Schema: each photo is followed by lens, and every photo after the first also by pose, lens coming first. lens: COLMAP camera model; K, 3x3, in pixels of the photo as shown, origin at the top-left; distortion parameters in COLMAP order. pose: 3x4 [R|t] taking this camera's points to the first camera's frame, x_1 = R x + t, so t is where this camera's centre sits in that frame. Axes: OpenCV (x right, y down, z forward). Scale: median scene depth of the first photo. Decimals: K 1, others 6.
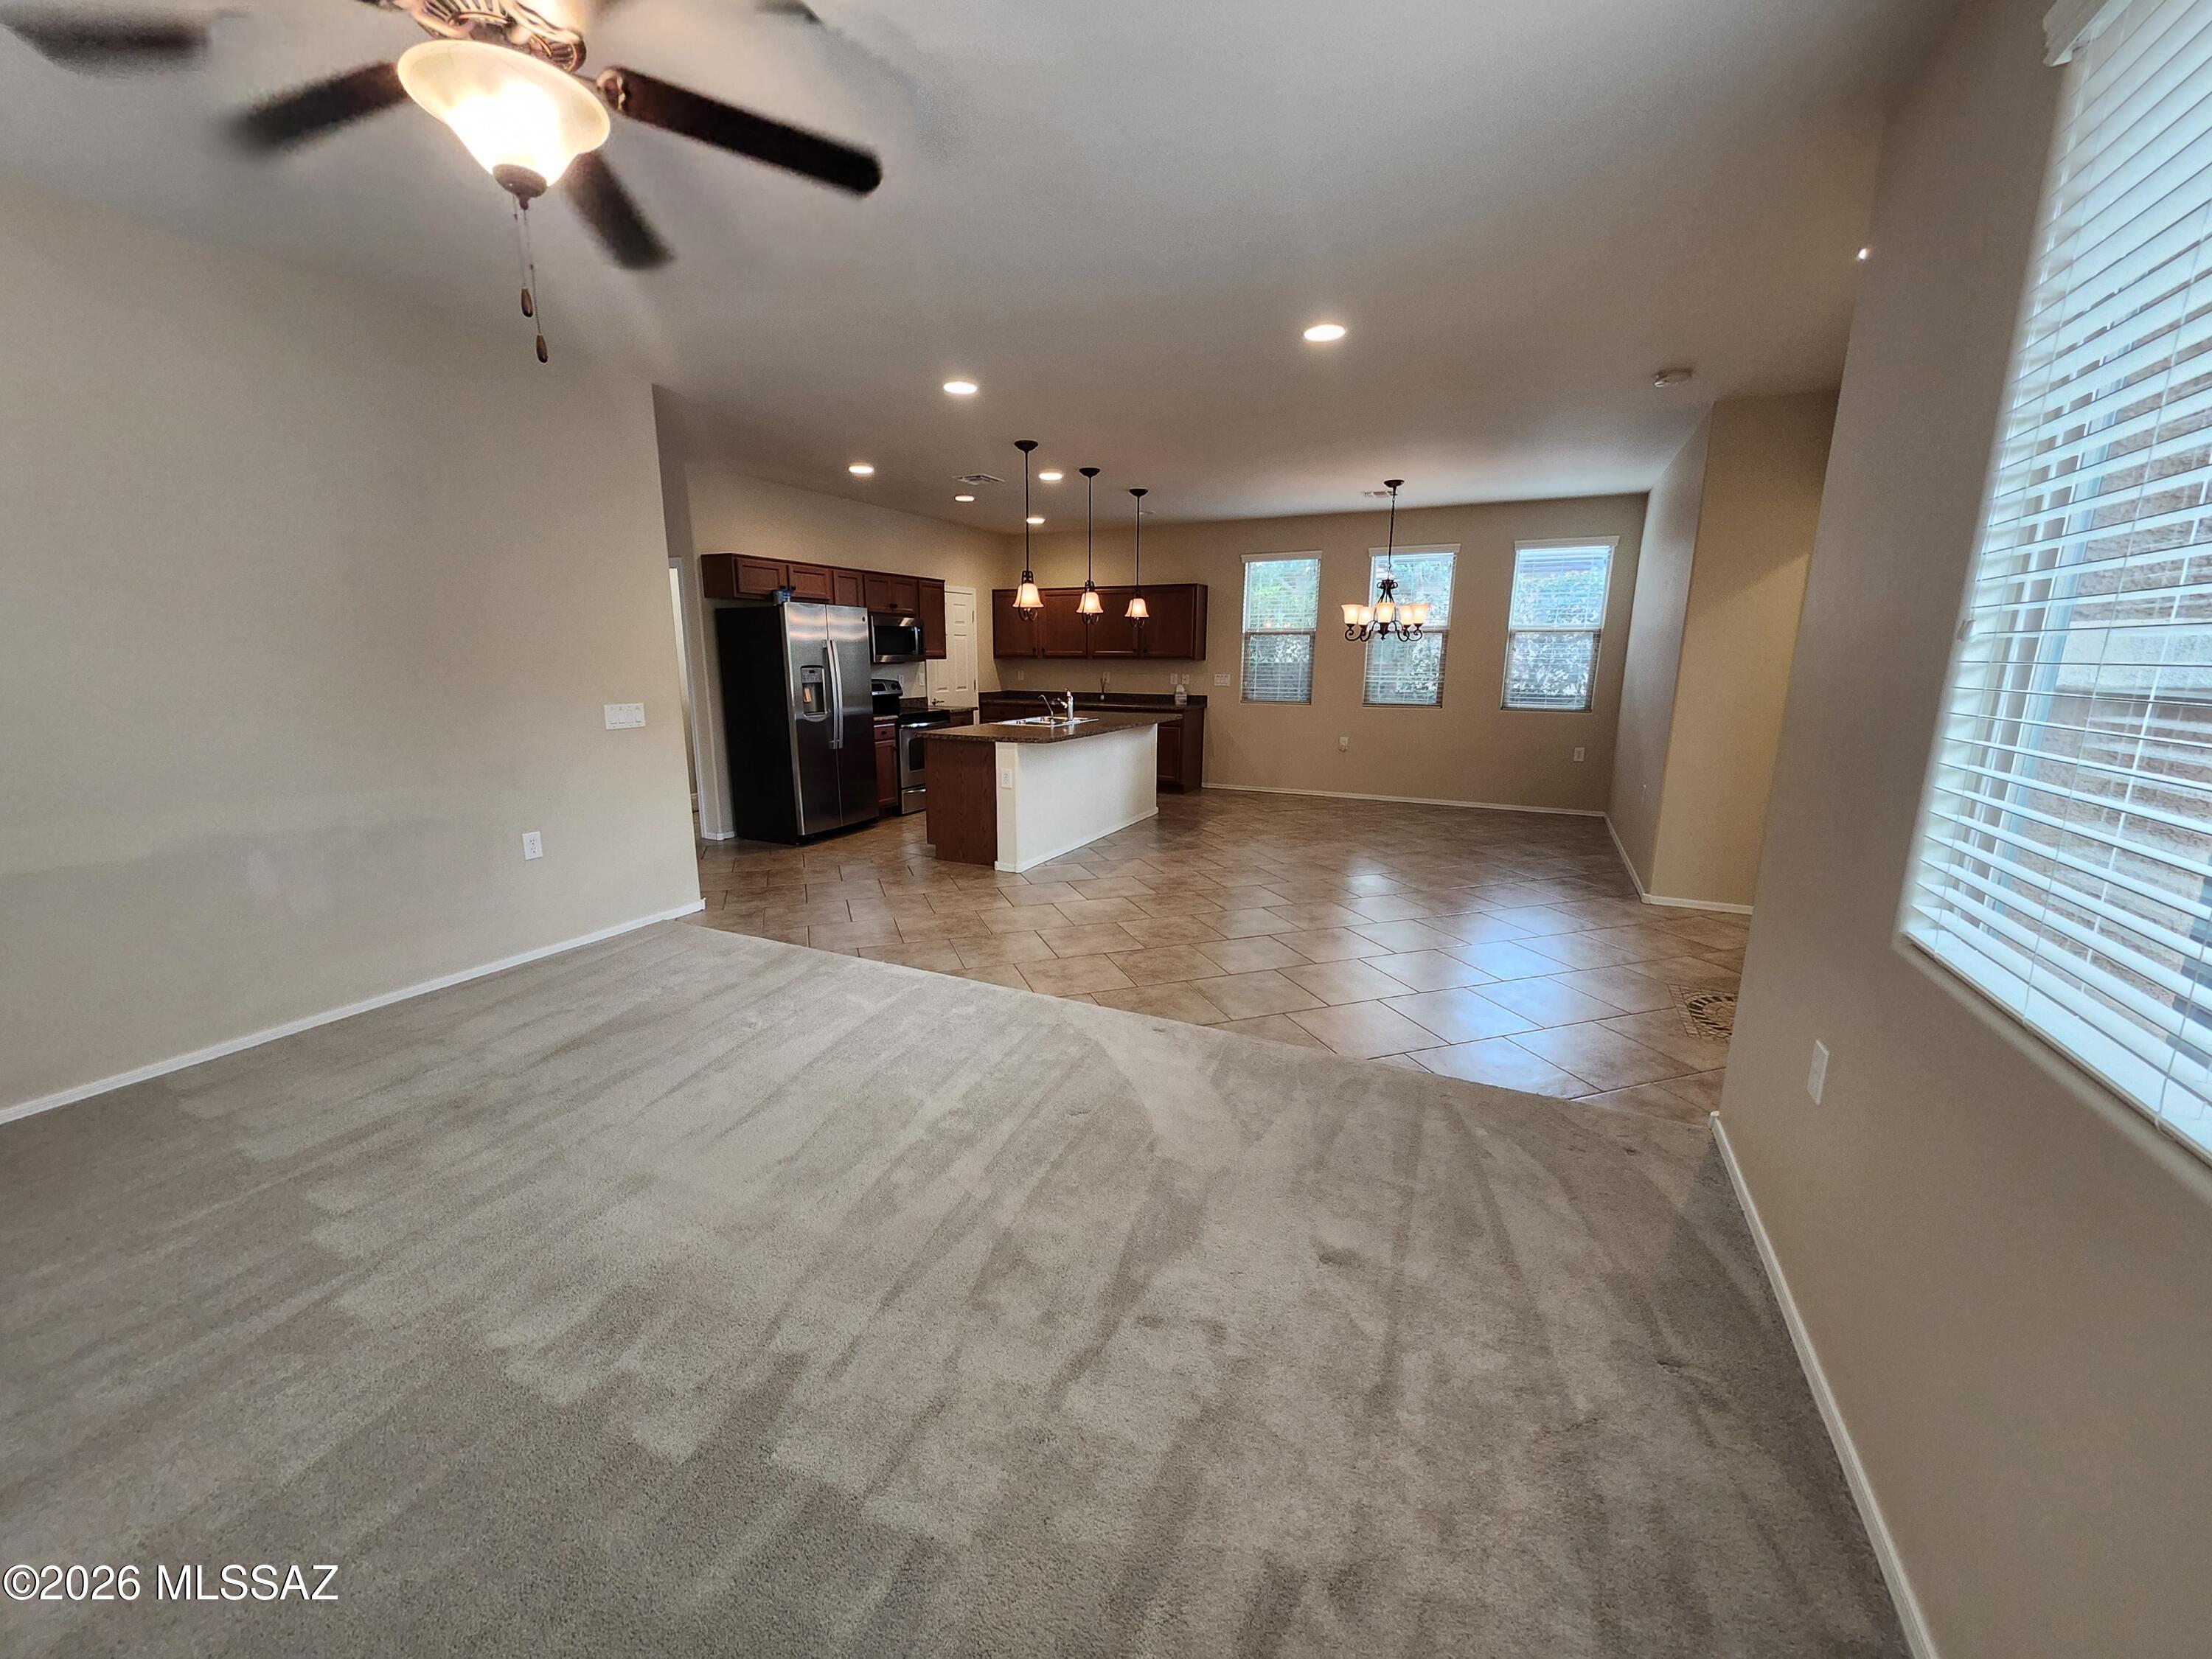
lens RADIAL K [[871.1, 0, 1089.5], [0, 871.1, 834.0], [0, 0, 1]] dist [0.002610, -0.000486]
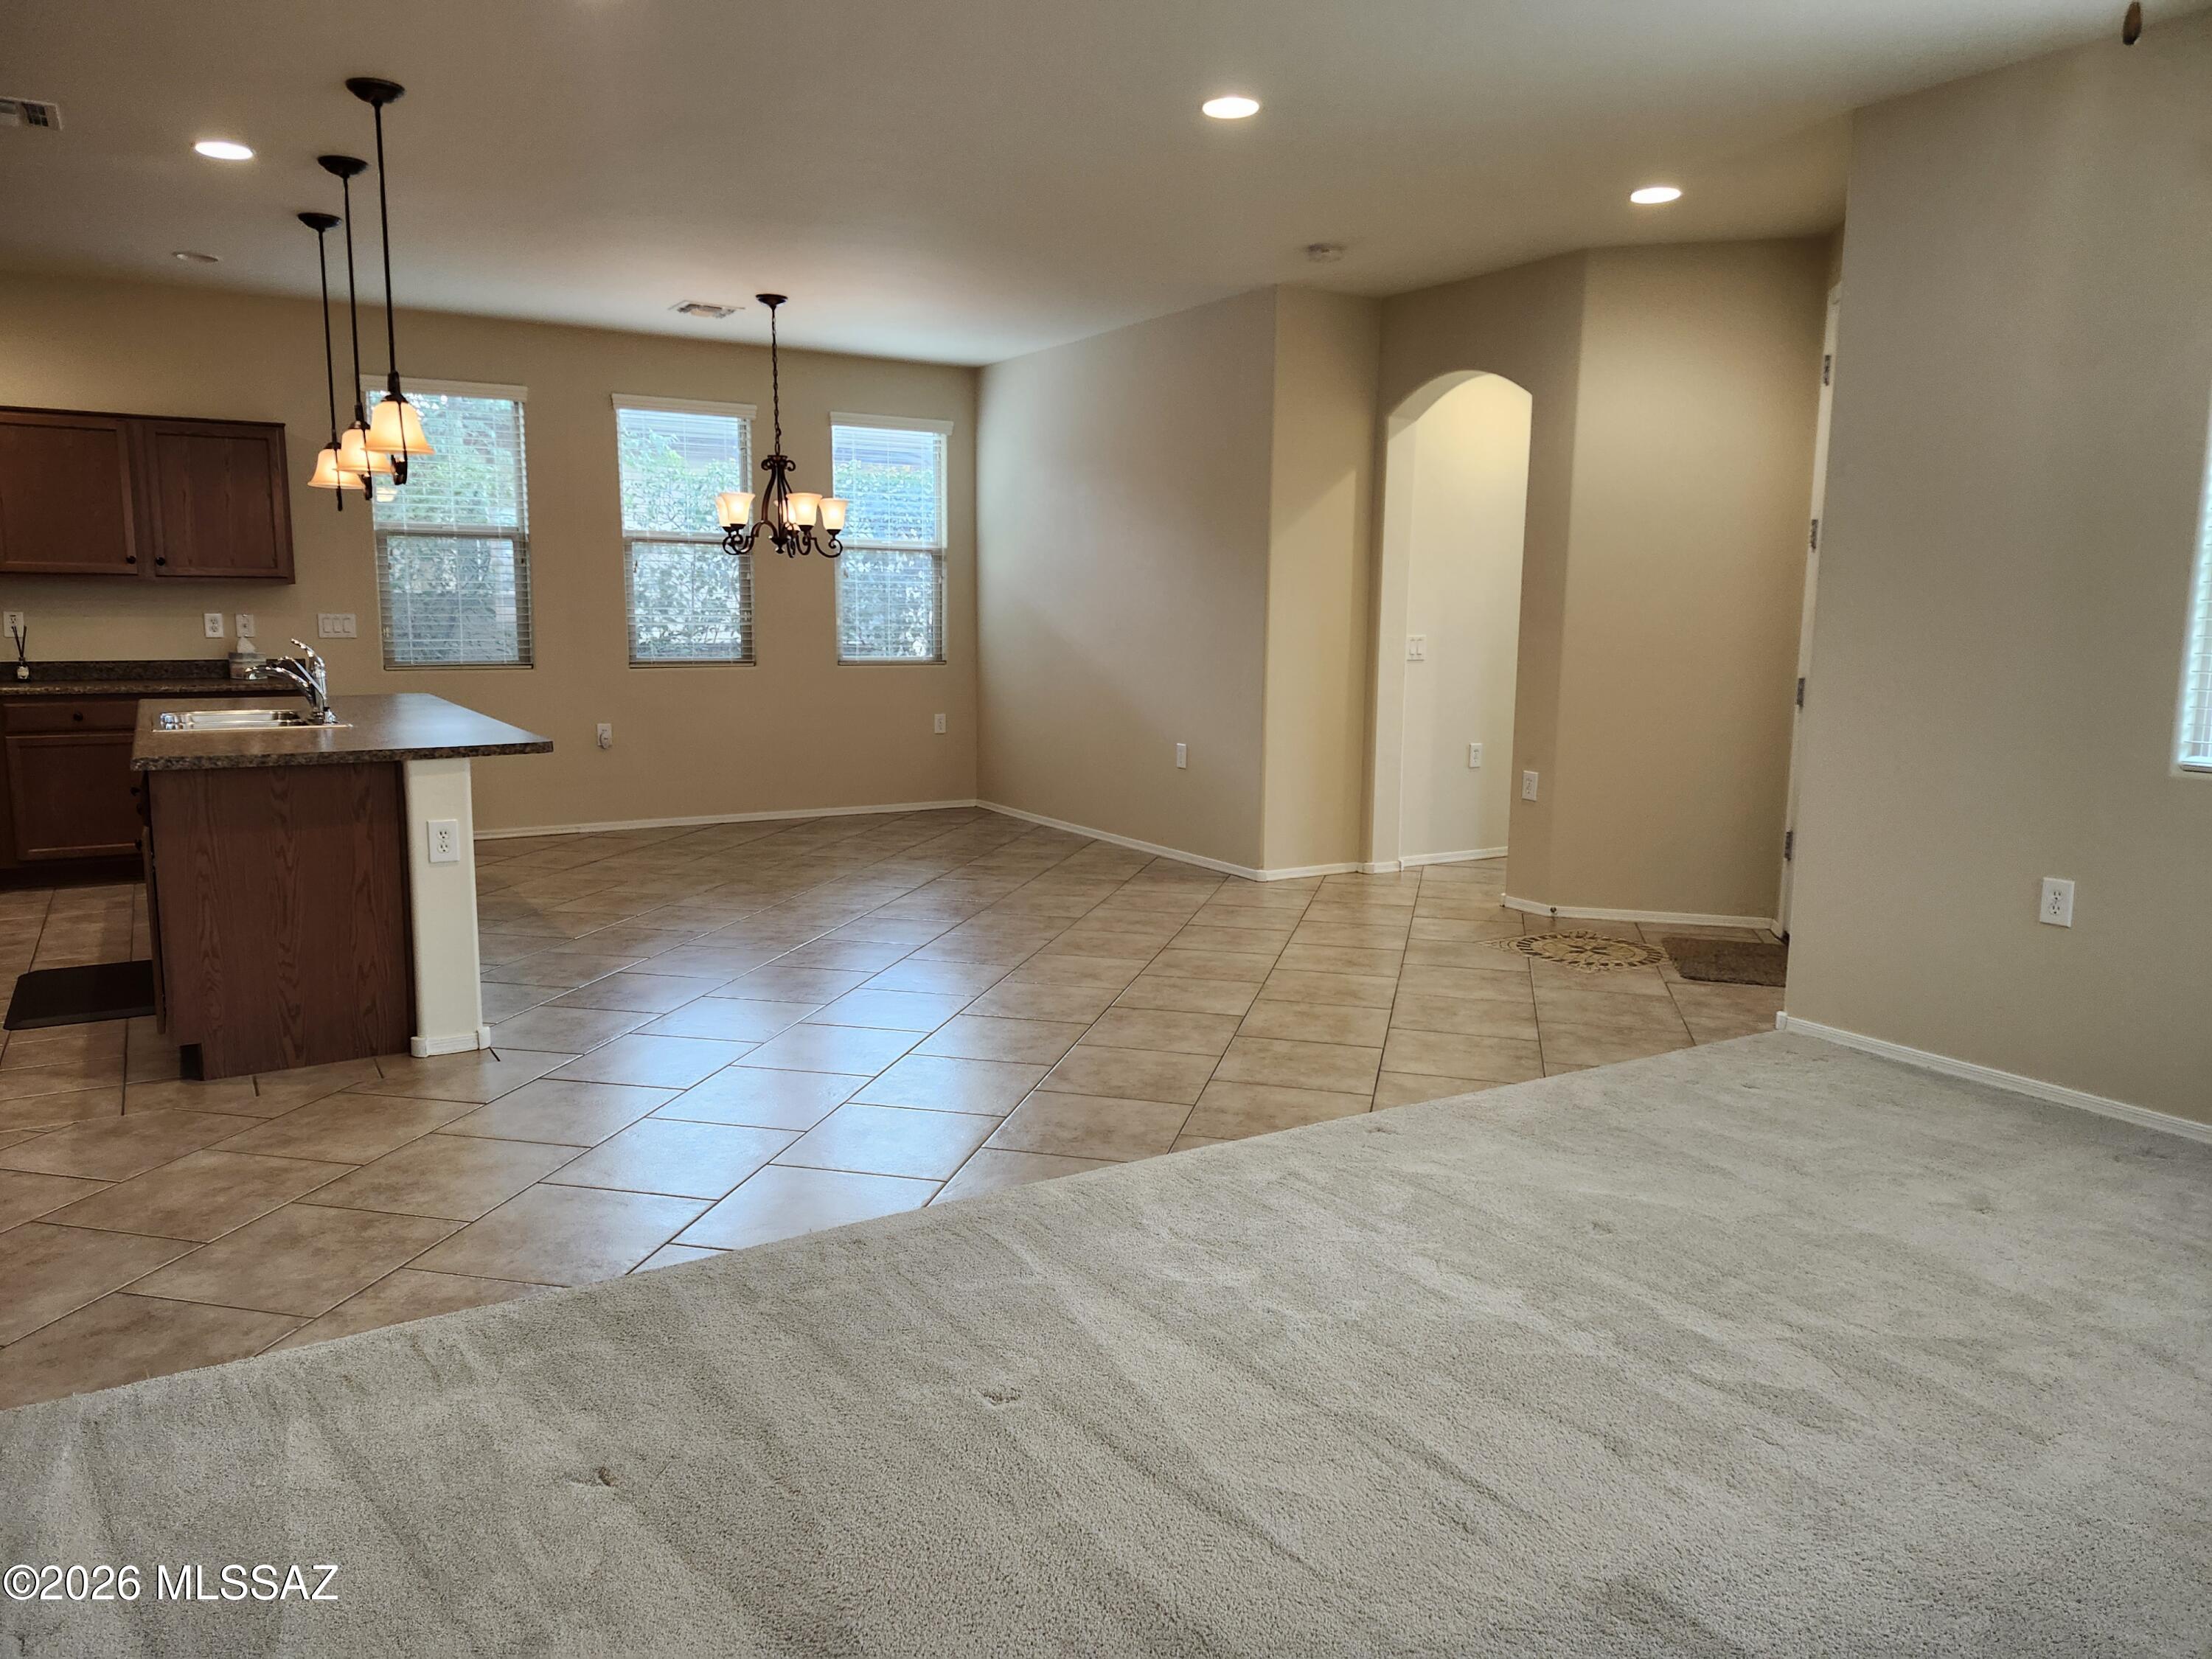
lens RADIAL K [[1527.2, 0, 1096.0], [0, 1527.2, 828.6], [0, 0, 1]] dist [0.086613, -0.093737]
pose [[0.538783, -0.122270, 0.833524, -0.474884], [0.165277, 0.985525, 0.037733, -0.037557], [-0.826073, 0.117432, 0.551193, 0.251285]]
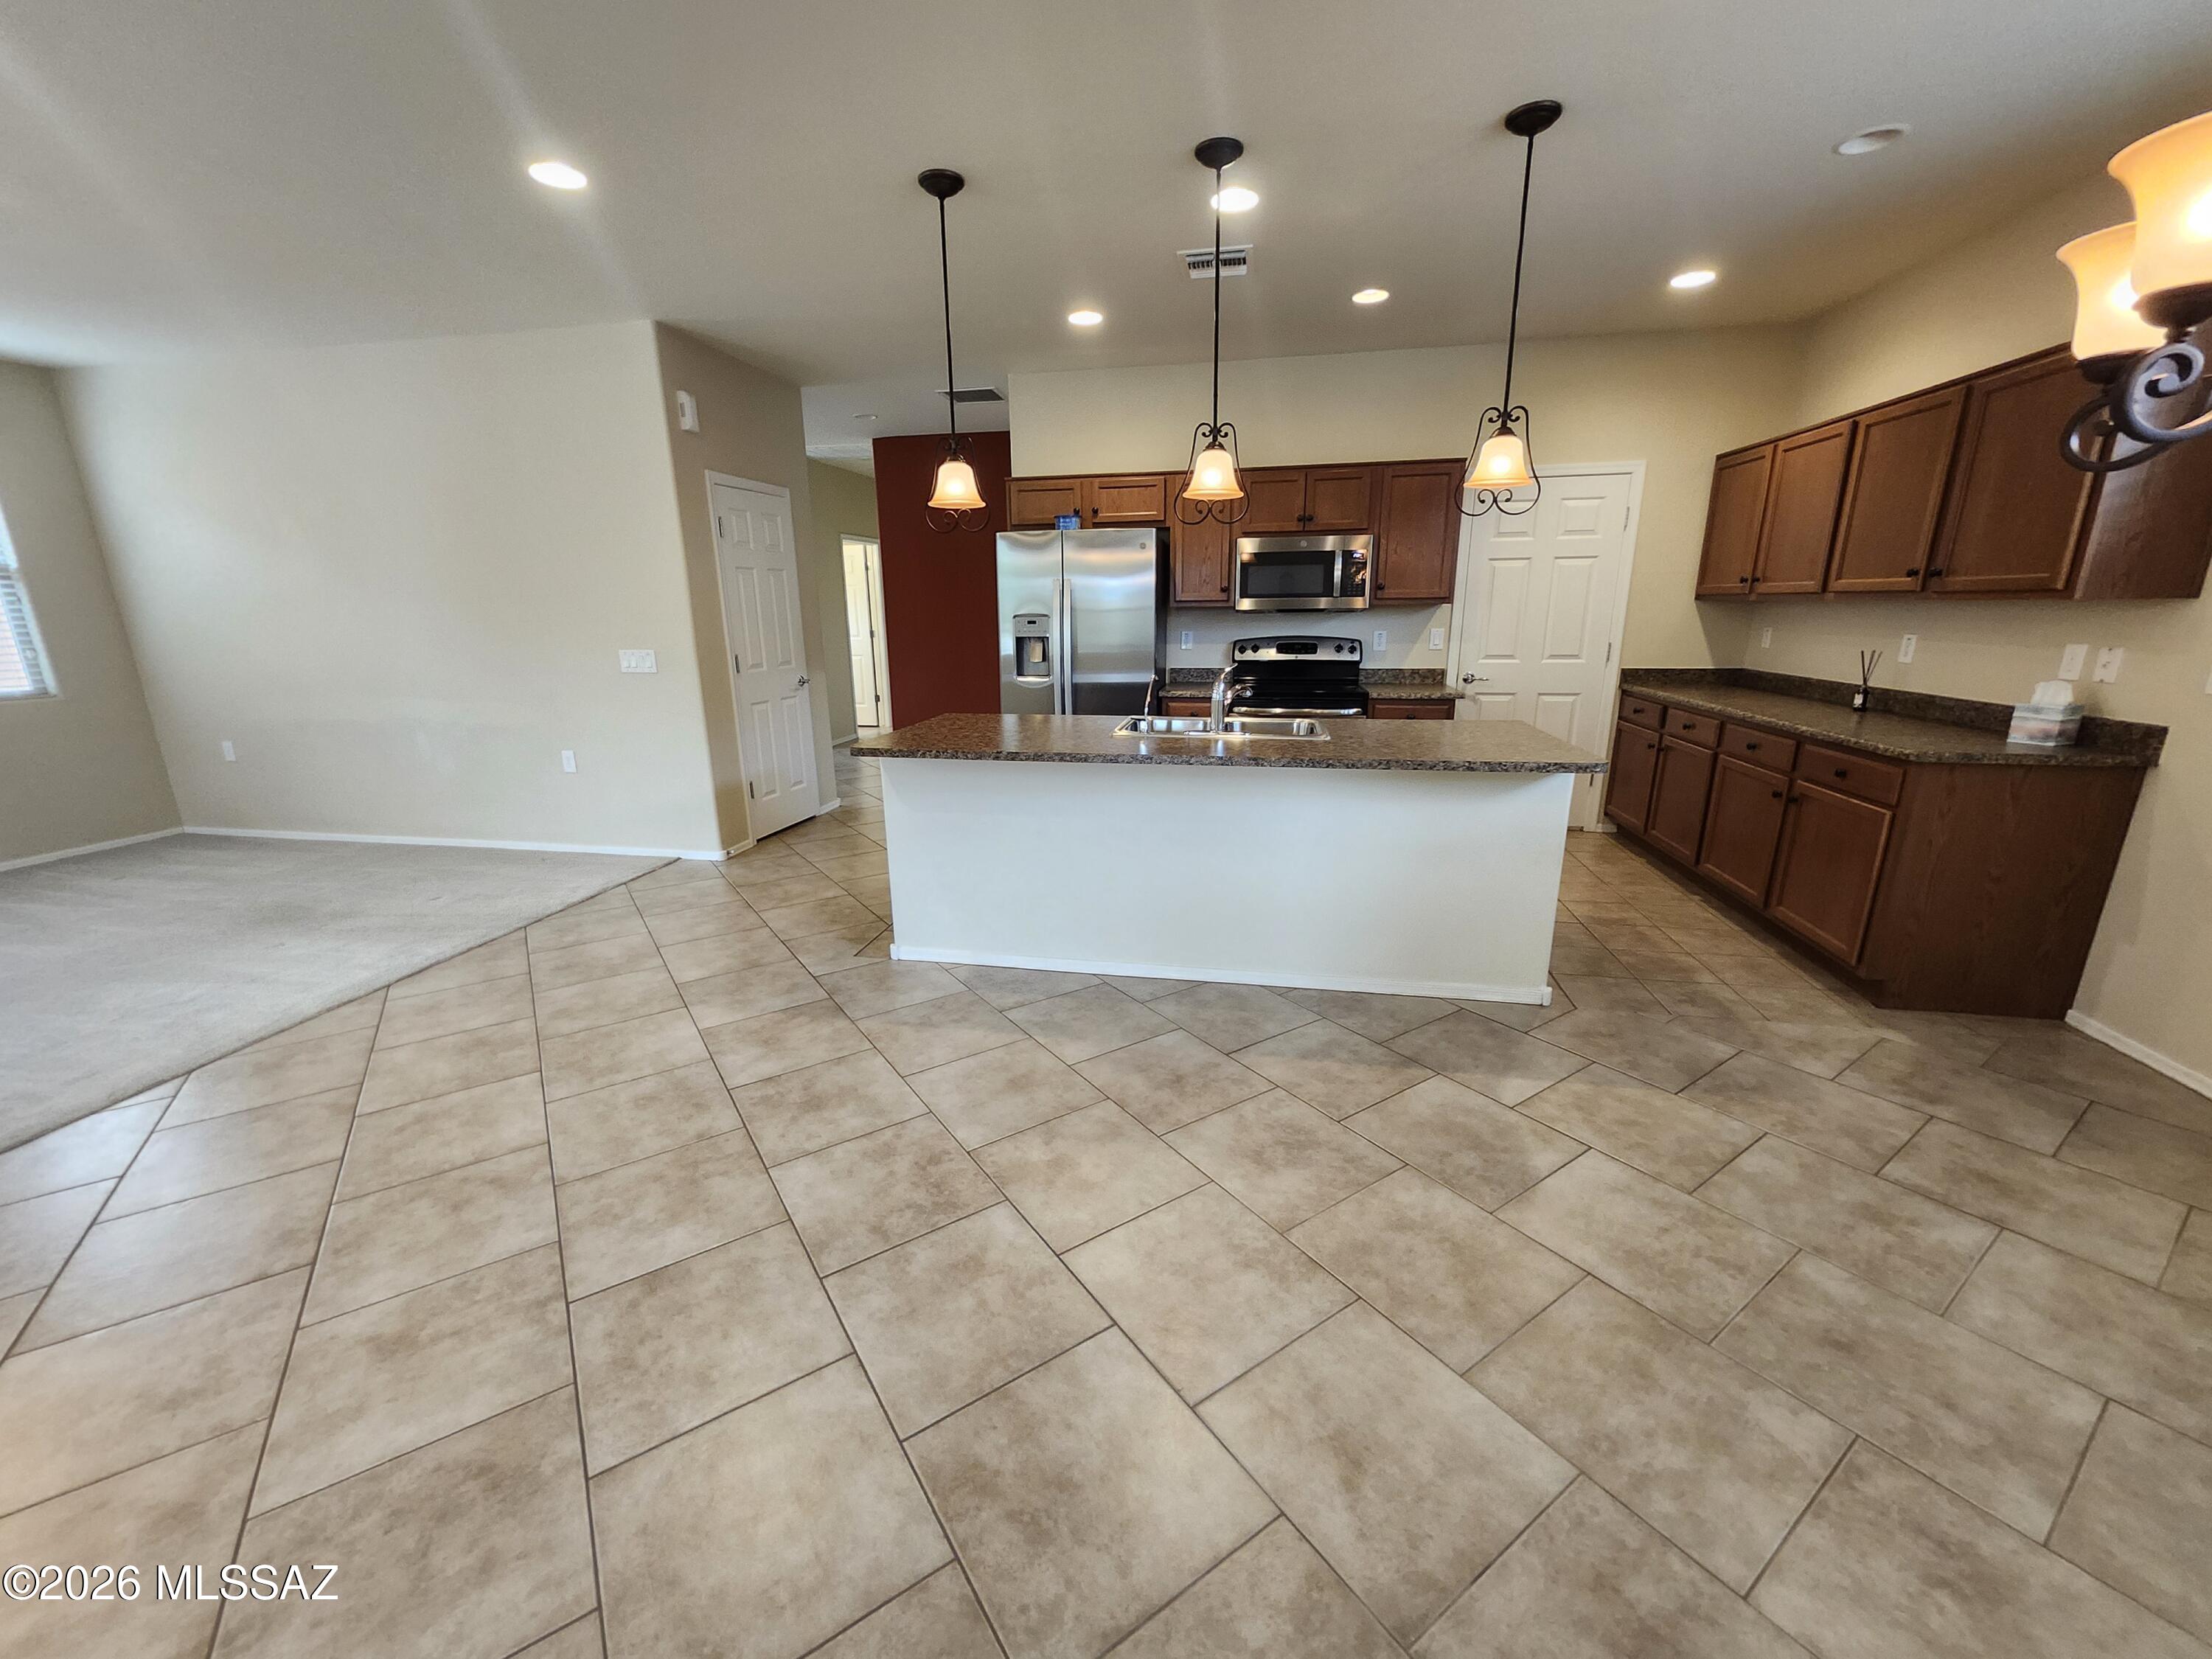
lens RADIAL K [[871.1, 0, 1088.6], [0, 871.1, 831.0], [0, 0, 1]] dist [0.002610, -0.000486]
pose [[0.258658, 0.236658, -0.936531, 0.429382], [-0.185196, 0.963689, 0.192372, -0.156997], [0.948050, 0.123684, 0.293093, 0.800252]]
